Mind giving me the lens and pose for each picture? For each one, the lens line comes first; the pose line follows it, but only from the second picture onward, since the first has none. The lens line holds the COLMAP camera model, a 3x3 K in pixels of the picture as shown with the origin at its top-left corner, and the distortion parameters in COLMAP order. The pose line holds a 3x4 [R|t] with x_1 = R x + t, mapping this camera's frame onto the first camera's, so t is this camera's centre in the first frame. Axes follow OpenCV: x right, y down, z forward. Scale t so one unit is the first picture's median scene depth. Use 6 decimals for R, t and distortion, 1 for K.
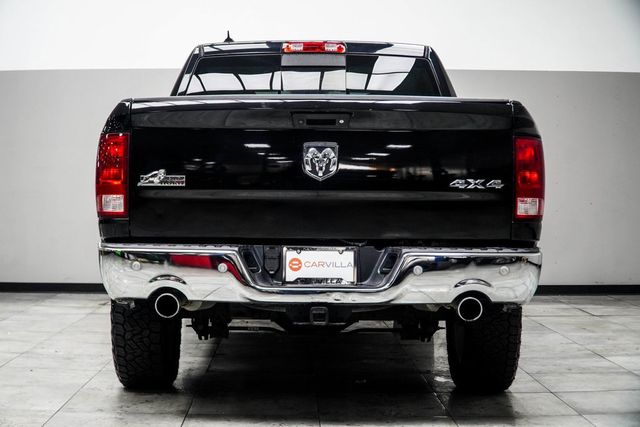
lens RADIAL K [[1057.7, 0, 320.0], [0, 1057.7, 213.5], [0, 0, 1]] dist [-0.037721, -0.048673]
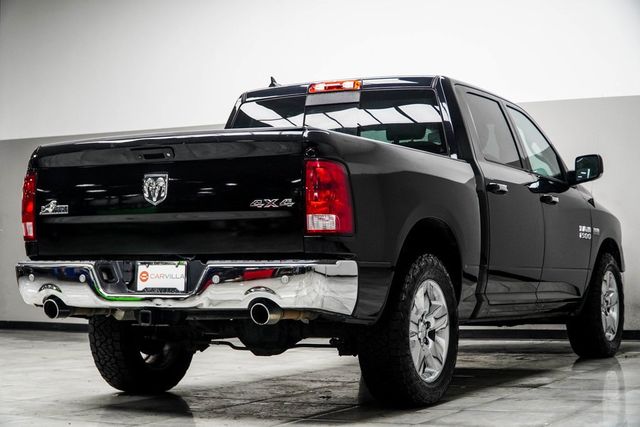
lens RADIAL K [[1248.0, 0, 320.0], [0, 1248.0, 213.5], [0, 0, 1]] dist [0.011365, 0.000771]
pose [[0.877775, -0.033376, -0.477908, 0.827743], [0.007530, 0.998408, -0.055896, 0.057724], [0.479013, 0.045465, 0.876629, -0.141615]]
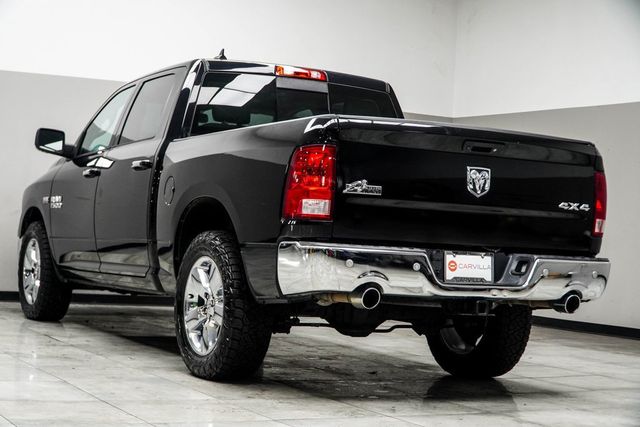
lens RADIAL K [[1116.4, 0, 320.0], [0, 1116.4, 213.5], [0, 0, 1]] dist [-0.033998, -0.014975]
pose [[0.882567, 0.048419, 0.467686, -0.752389], [-0.038976, 0.998794, -0.029852, 0.032594], [-0.468568, 0.008118, 0.883390, -0.046639]]
